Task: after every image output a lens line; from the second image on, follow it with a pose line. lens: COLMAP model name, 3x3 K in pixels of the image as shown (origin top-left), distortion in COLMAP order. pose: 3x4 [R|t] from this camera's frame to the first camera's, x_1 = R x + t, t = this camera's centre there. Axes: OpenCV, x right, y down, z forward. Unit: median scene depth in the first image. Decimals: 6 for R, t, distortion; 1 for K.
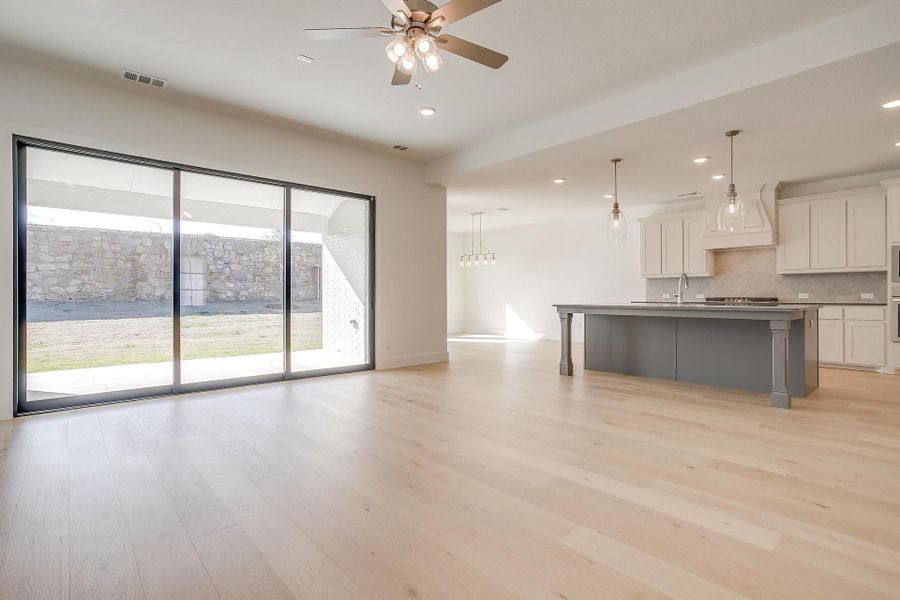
lens RADIAL K [[439.0, 0, 441.4], [0, 439.0, 297.2], [0, 0, 1]] dist [-0.030537, 0.015824]
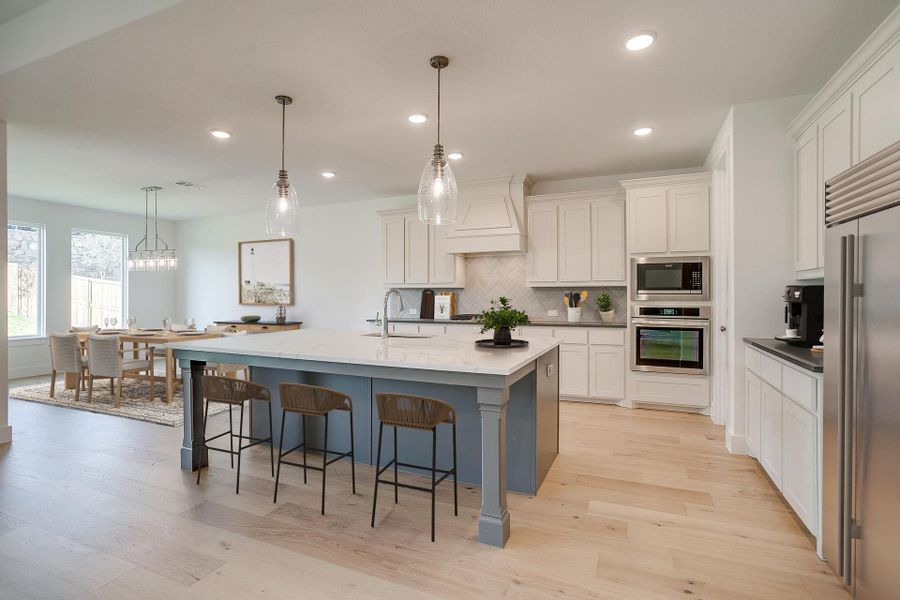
lens RADIAL K [[439.0, 0, 449.9], [0, 439.0, 296.3], [0, 0, 1]] dist [-0.030537, 0.015824]
pose [[0.907819, -0.002433, 0.419354, 0.299660], [0.001667, 0.999996, 0.002192, -0.038368], [-0.419358, -0.001290, 0.907820, 0.309718]]
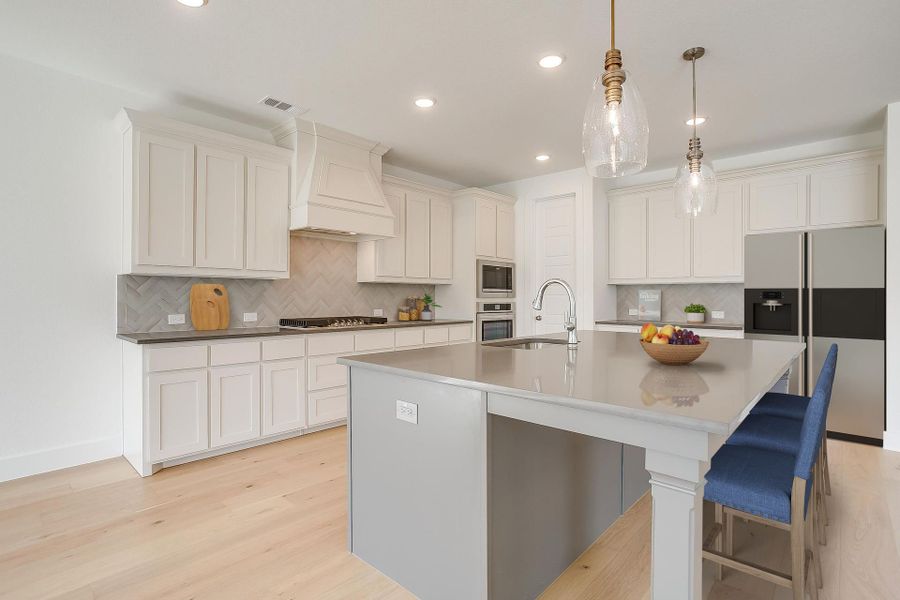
lens RADIAL K [[439.0, 0, 451.4], [0, 439.0, 301.0], [0, 0, 1]] dist [-0.030537, 0.015824]
pose [[-0.089135, -0.004846, 0.996008, 0.083949], [0.000781, 0.999988, 0.004935, -0.027223], [-0.996019, 0.001217, -0.089130, 0.956118]]
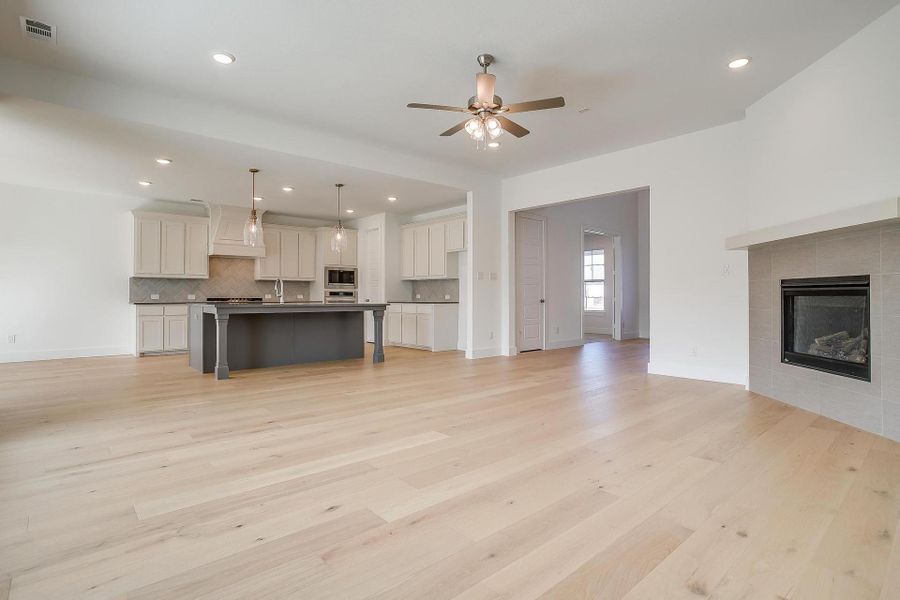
lens RADIAL K [[439.0, 0, 441.8], [0, 439.0, 298.9], [0, 0, 1]] dist [-0.030537, 0.015824]
pose [[0.013063, -0.005053, 0.999902, -0.537927], [0.002228, 0.999985, 0.005024, -0.001020], [-0.999912, 0.002162, 0.013074, 0.442890]]
